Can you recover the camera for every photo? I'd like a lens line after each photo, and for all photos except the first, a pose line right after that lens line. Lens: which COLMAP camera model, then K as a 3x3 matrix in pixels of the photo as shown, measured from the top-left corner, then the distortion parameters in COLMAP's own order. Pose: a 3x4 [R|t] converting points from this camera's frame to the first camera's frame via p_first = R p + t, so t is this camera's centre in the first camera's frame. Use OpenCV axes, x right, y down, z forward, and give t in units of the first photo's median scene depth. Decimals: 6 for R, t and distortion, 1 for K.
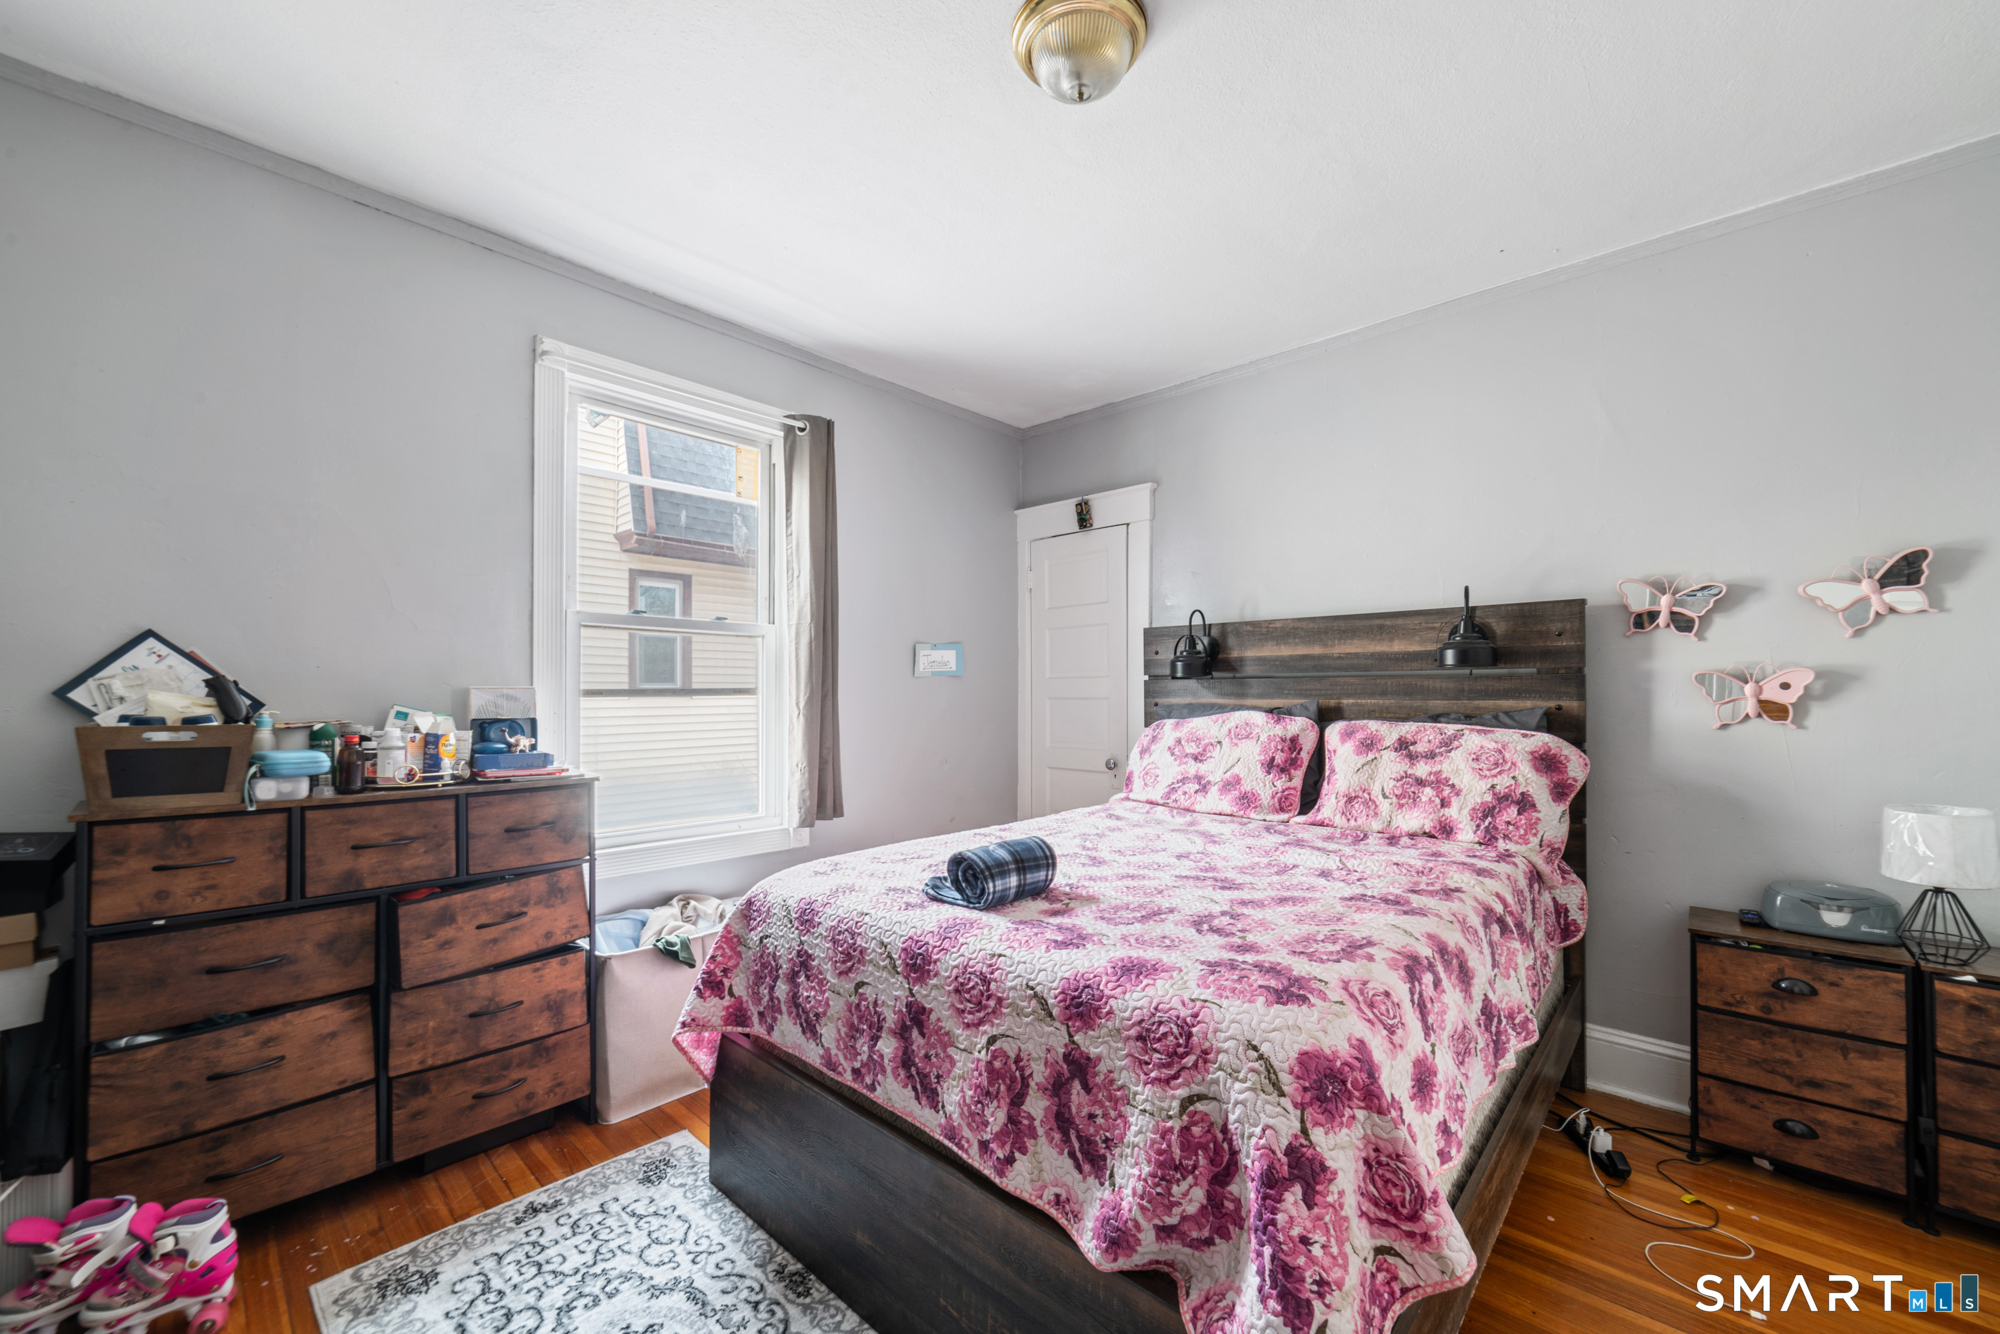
lens RADIAL K [[775.2, 0, 1000.6], [0, 775.2, 687.1], [0, 0, 1]] dist [-0.001595, 0.000595]
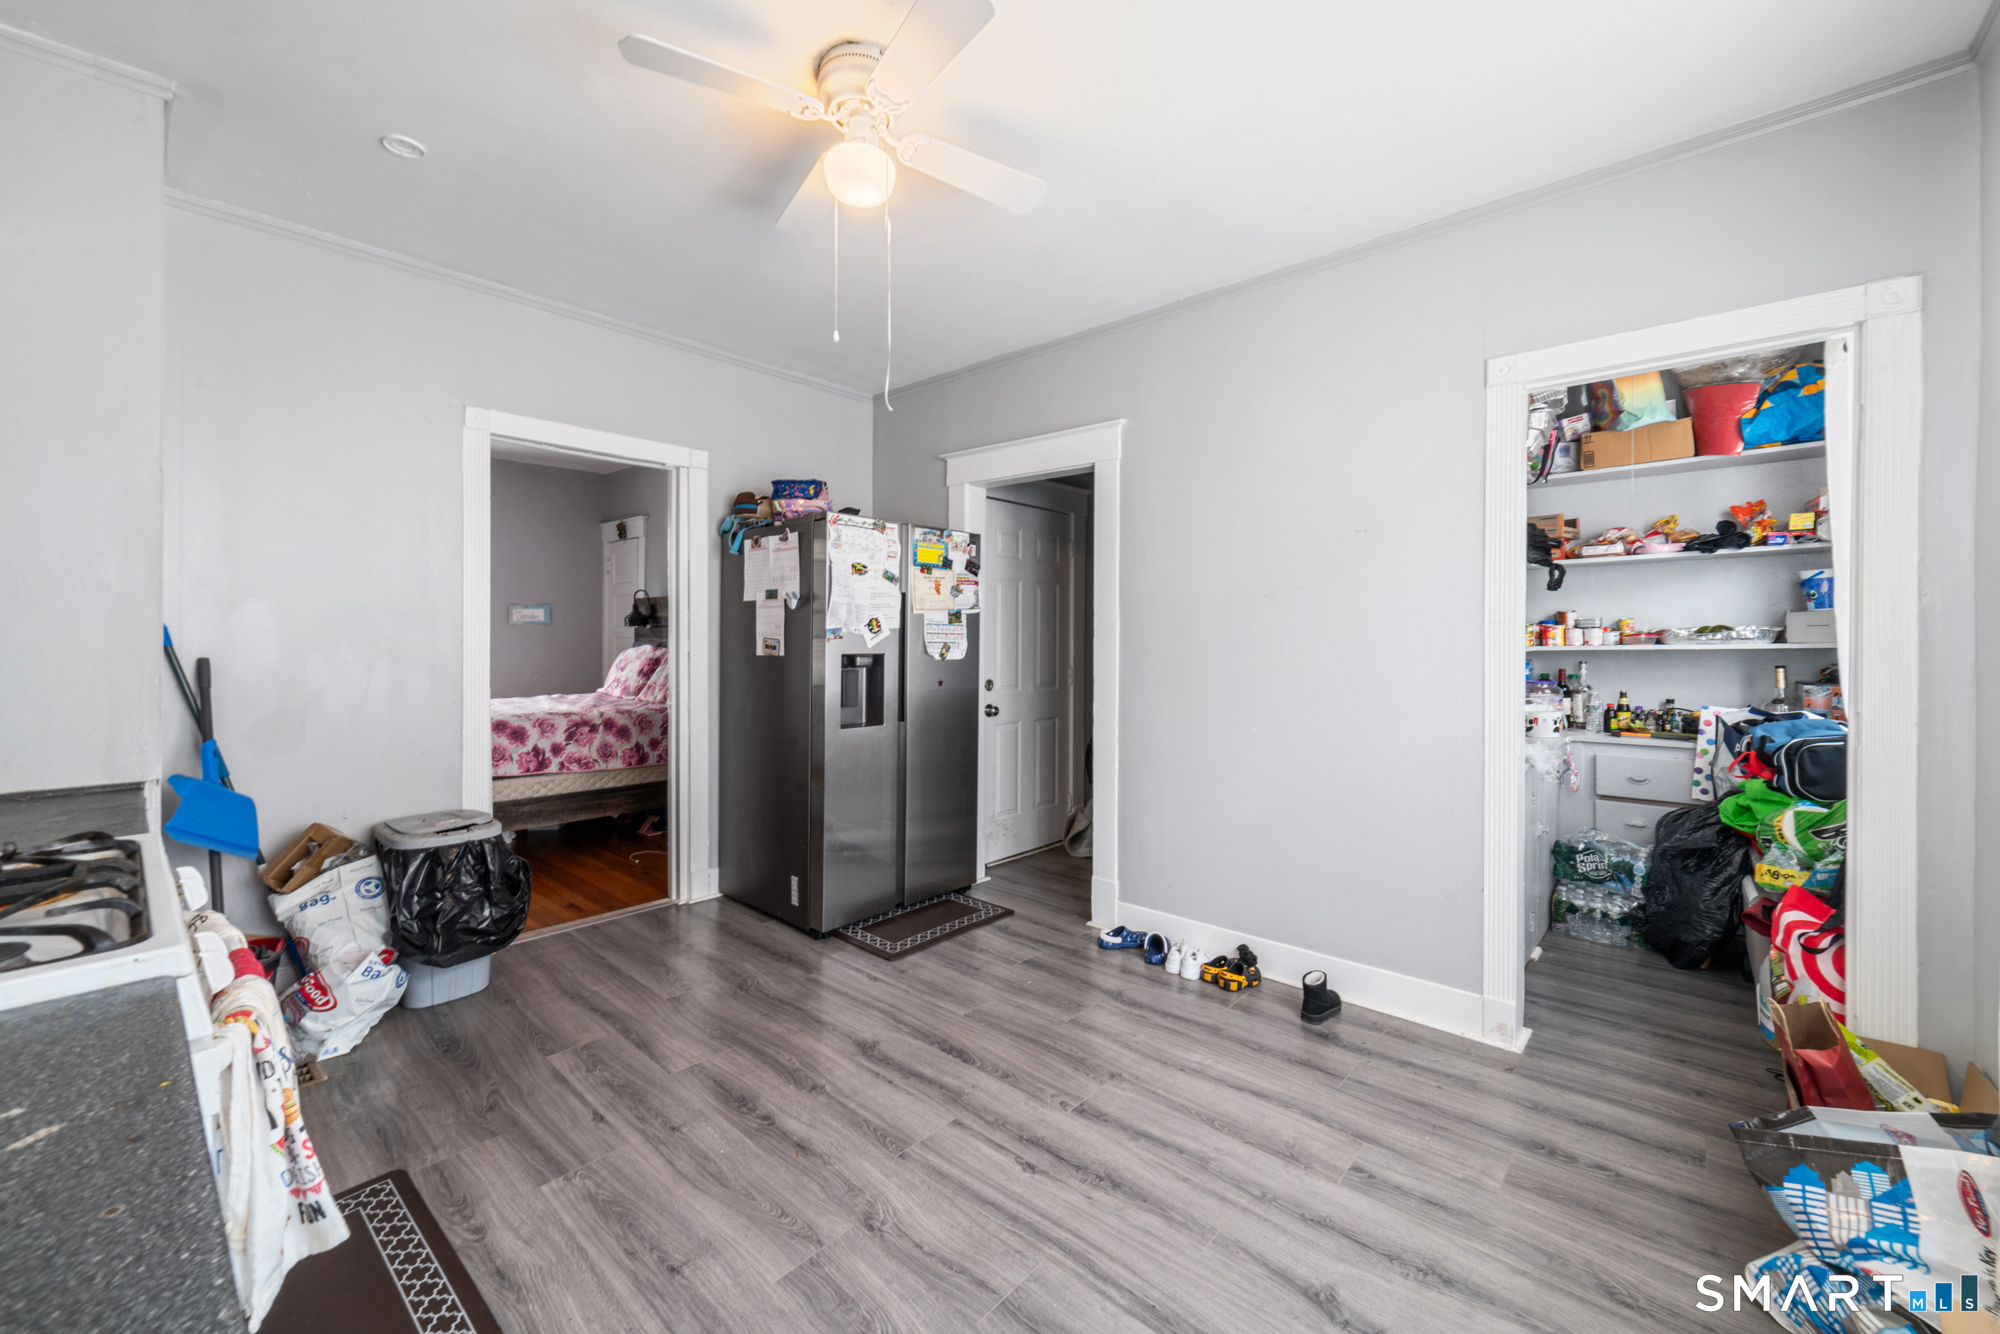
lens RADIAL K [[781.8, 0, 1001.2], [0, 781.8, 642.0], [0, 0, 1]] dist [-0.001494, 0.000169]
pose [[0.999501, 0.008747, 0.030343, 1.525373], [-0.009206, 0.999845, 0.015024, -0.018132], [-0.030207, -0.015296, 0.999427, -1.283917]]
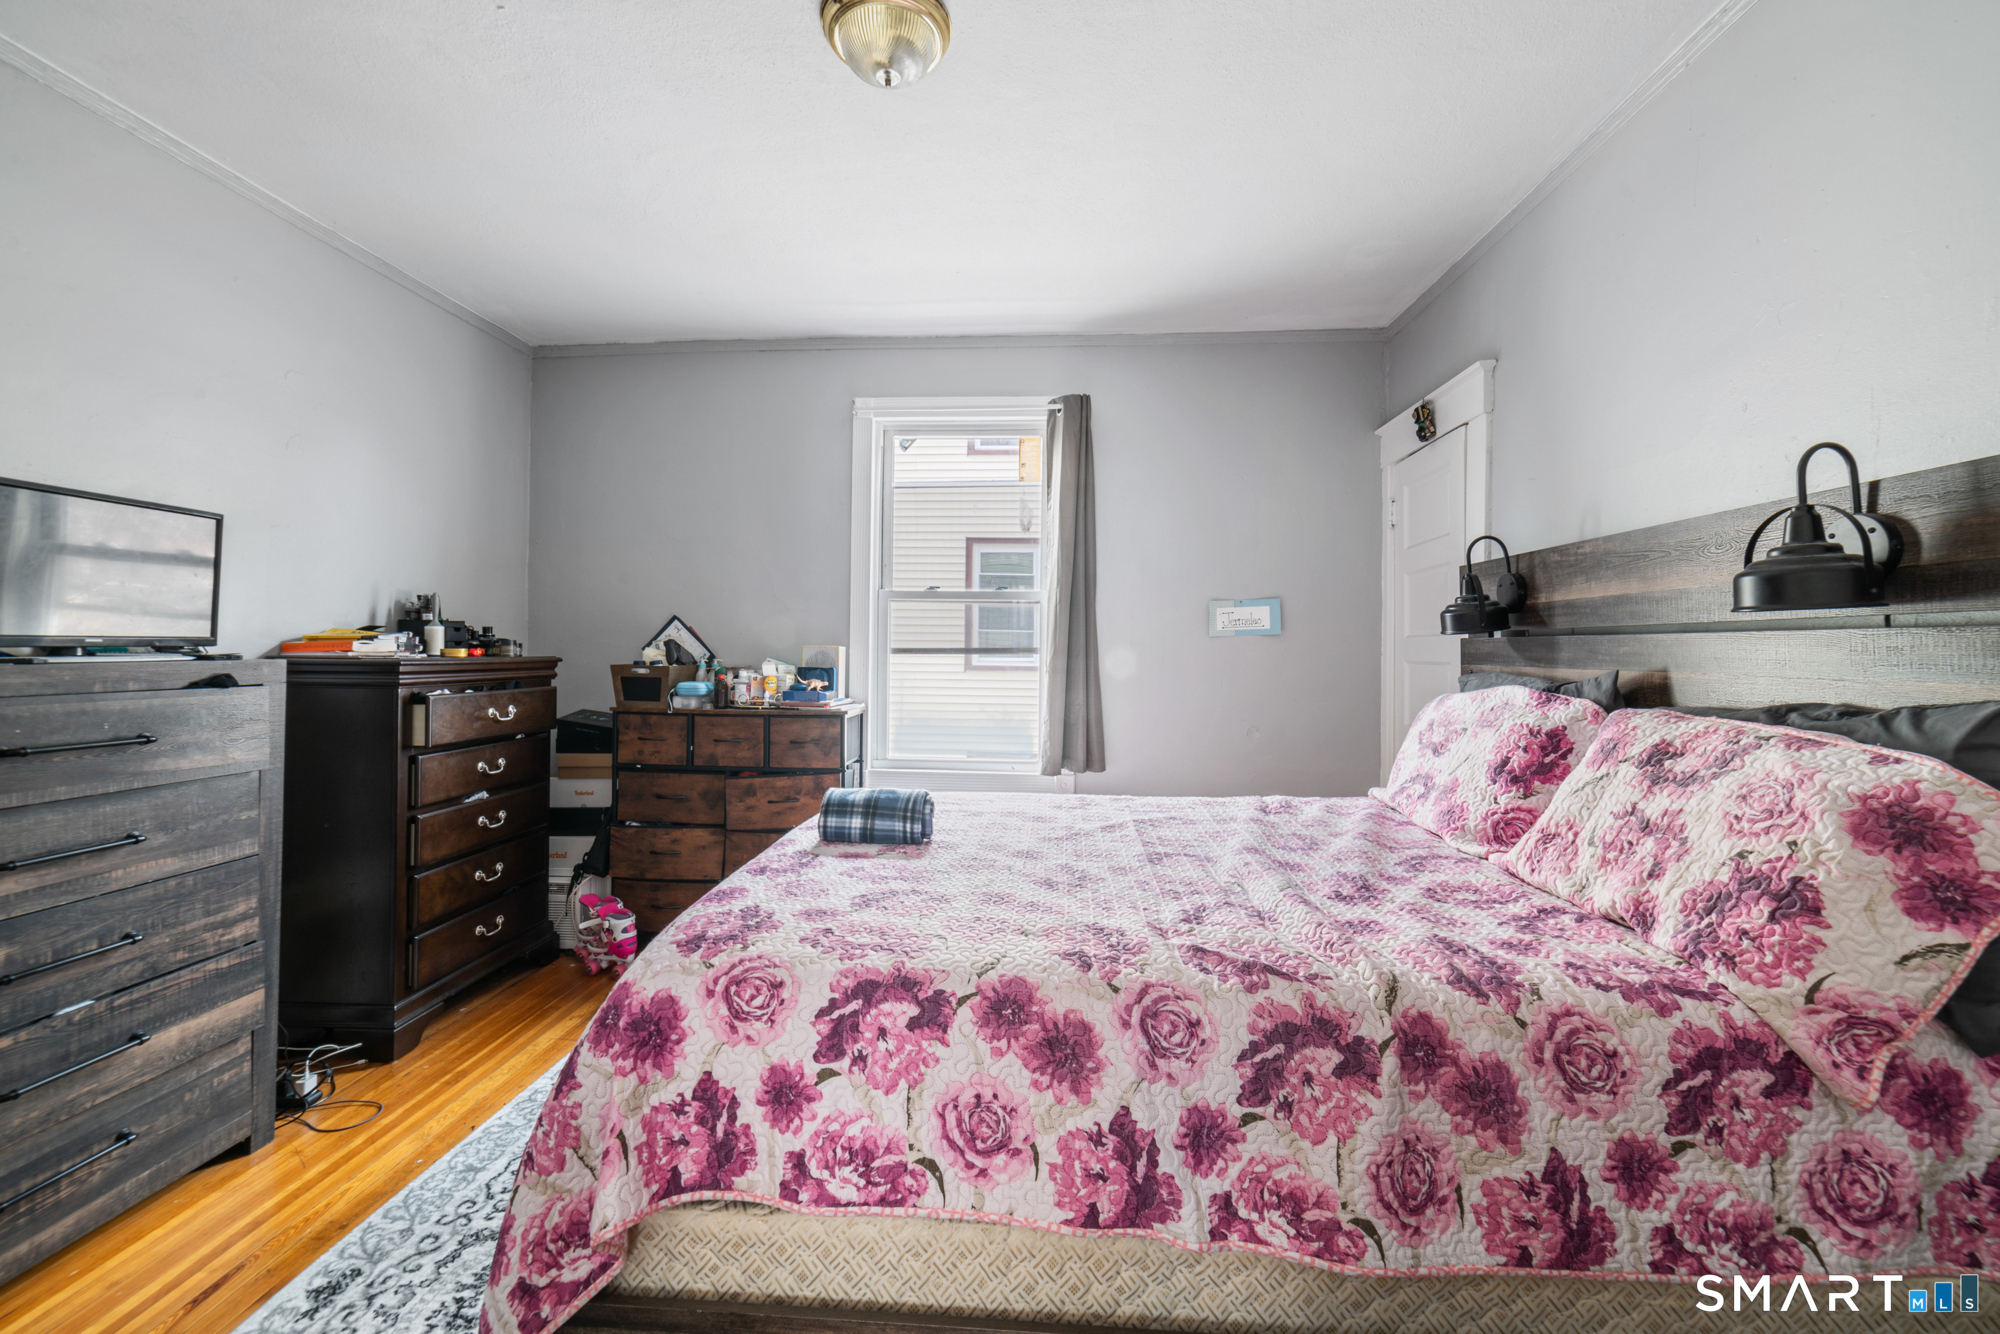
lens RADIAL K [[781.8, 0, 1001.2], [0, 781.8, 642.0], [0, 0, 1]] dist [-0.001494, 0.000169]
pose [[0.631852, -0.001907, -0.775087, 0.746606], [-0.003237, 0.999982, -0.005099, -0.001628], [0.775083, 0.005731, 0.631834, 0.336898]]
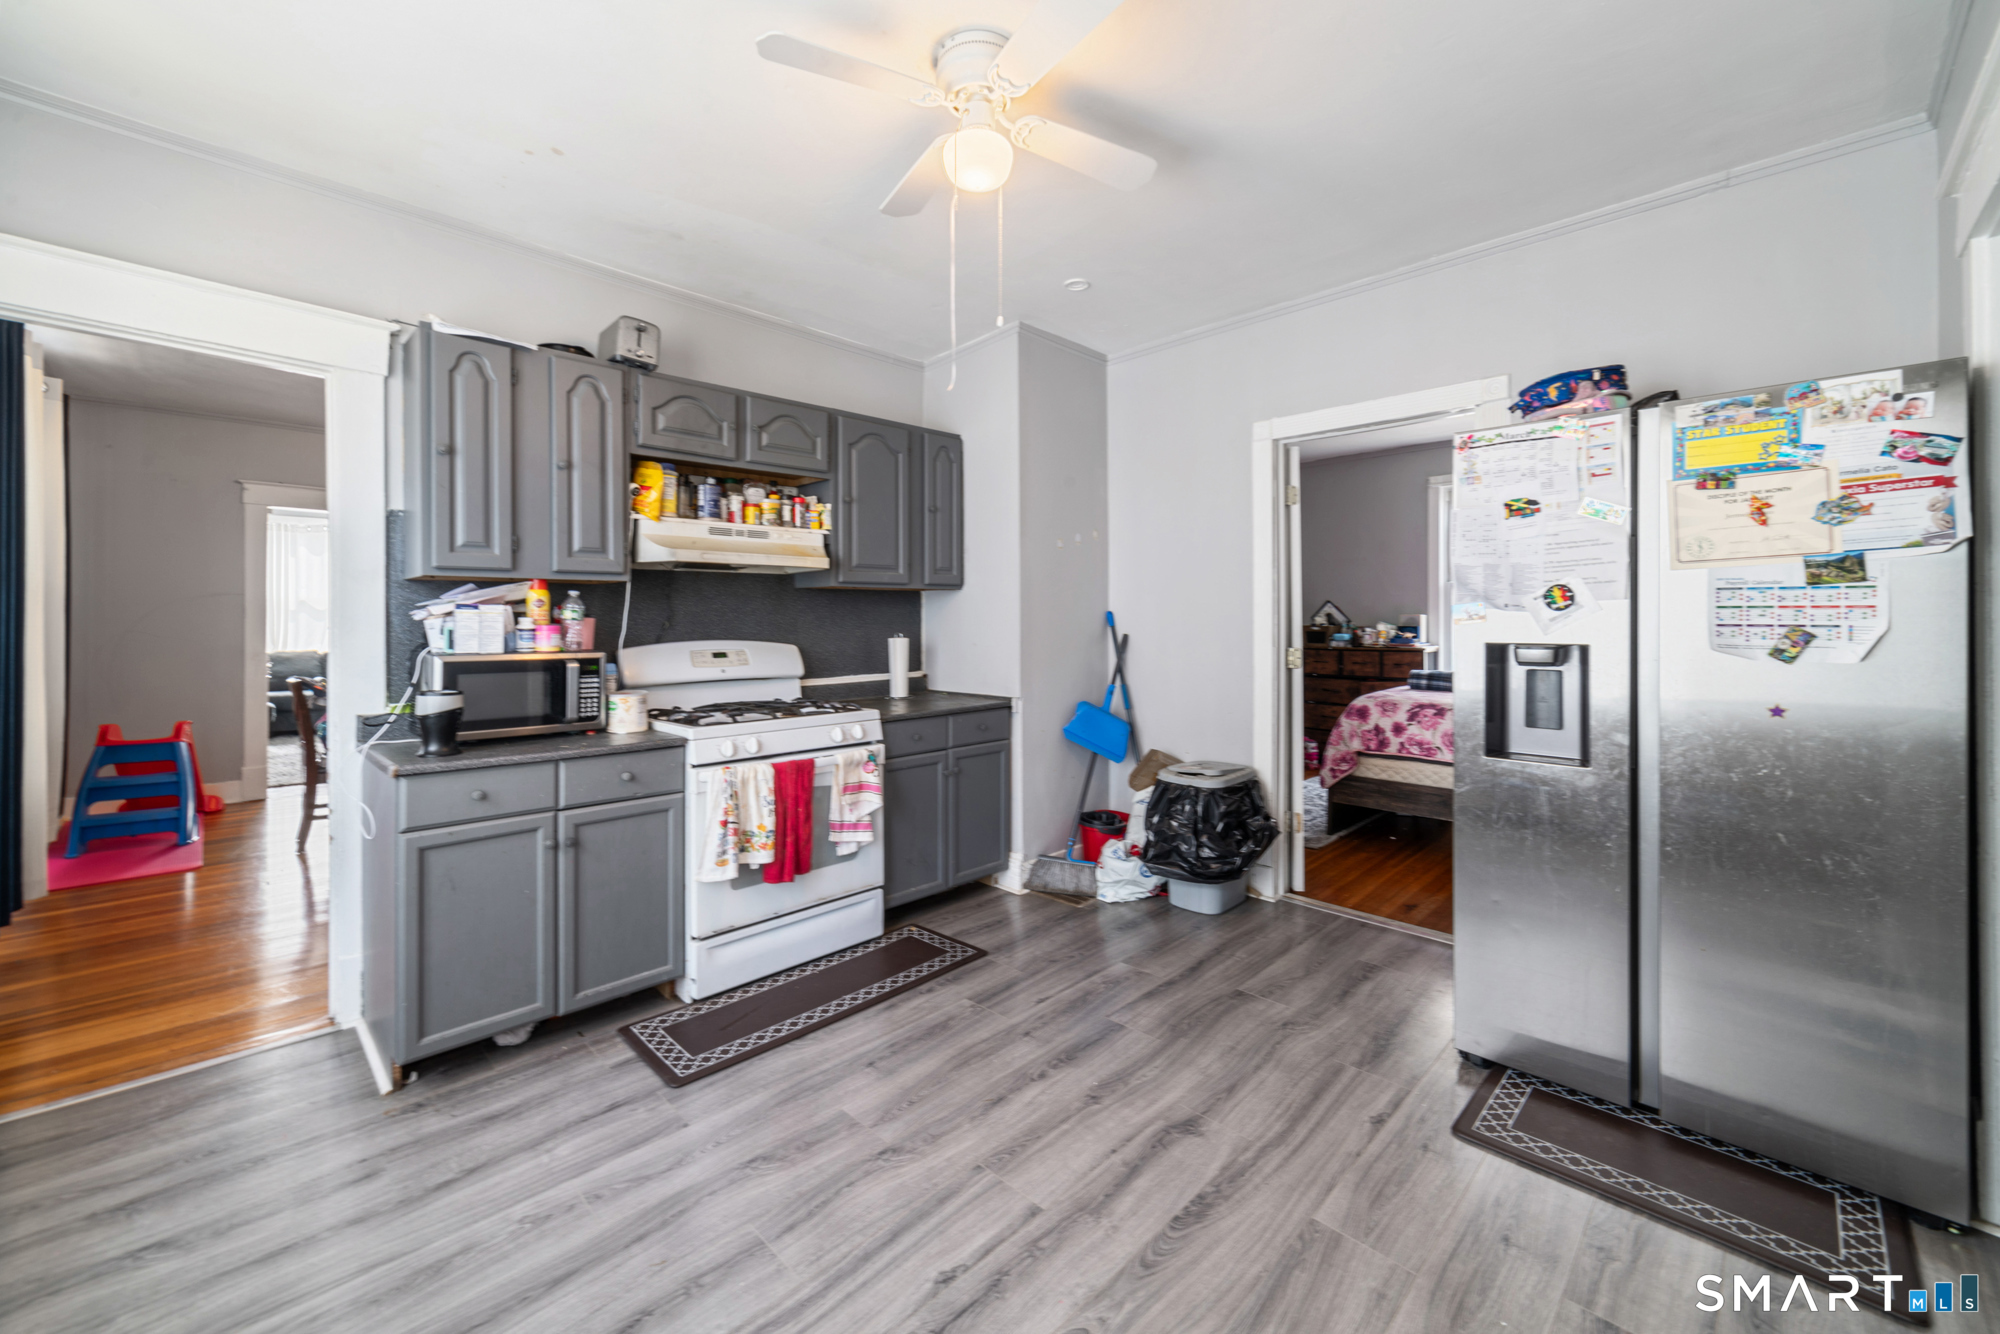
lens RADIAL K [[795.0, 0, 994.8], [0, 795.0, 622.9], [0, 0, 1]] dist [-0.000684, 0.000201]
pose [[-0.033797, 0.007255, -0.999402, 2.267039], [0.012940, 0.999893, 0.006821, -0.010250], [0.999345, -0.012701, -0.033888, -0.379620]]
